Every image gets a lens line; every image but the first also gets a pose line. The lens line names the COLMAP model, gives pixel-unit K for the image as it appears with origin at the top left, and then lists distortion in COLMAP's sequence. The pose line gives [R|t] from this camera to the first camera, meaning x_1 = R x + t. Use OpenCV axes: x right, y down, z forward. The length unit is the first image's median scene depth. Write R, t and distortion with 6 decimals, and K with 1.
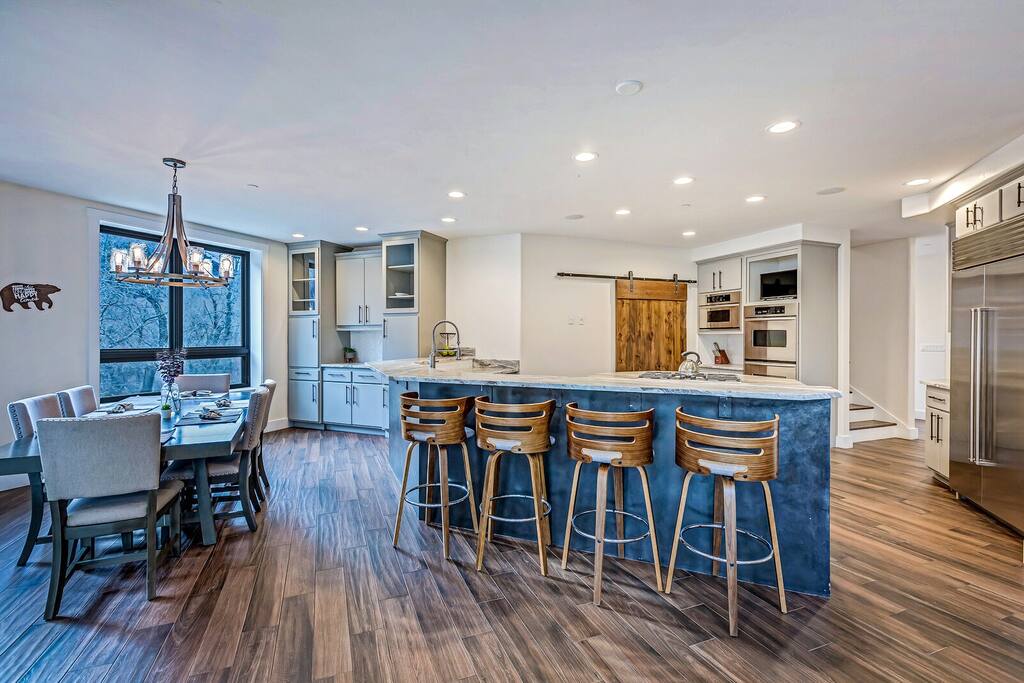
lens RADIAL K [[468.4, 0, 508.7], [0, 468.4, 336.8], [0, 0, 1]] dist [0.004700, 0.001145]
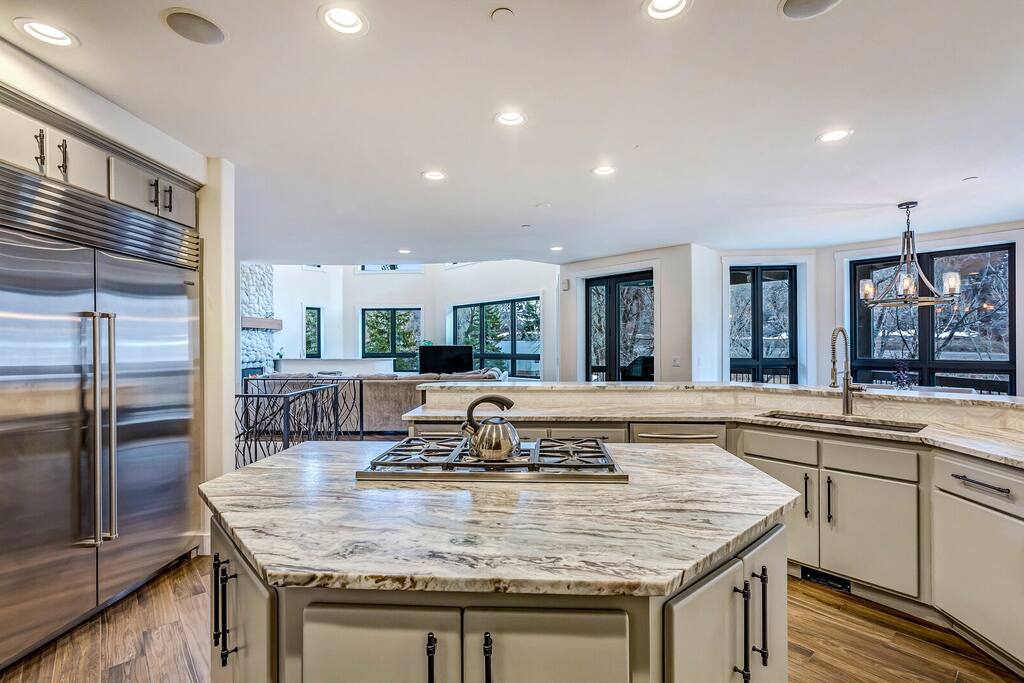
lens RADIAL K [[467.3, 0, 513.6], [0, 467.3, 347.1], [0, 0, 1]] dist [-0.000625, -0.000085]
pose [[-0.940208, 0.002785, -0.340590, 0.379478], [0.002031, 0.999995, 0.002569, -0.005488], [0.340596, 0.001723, -0.940208, 1.032908]]
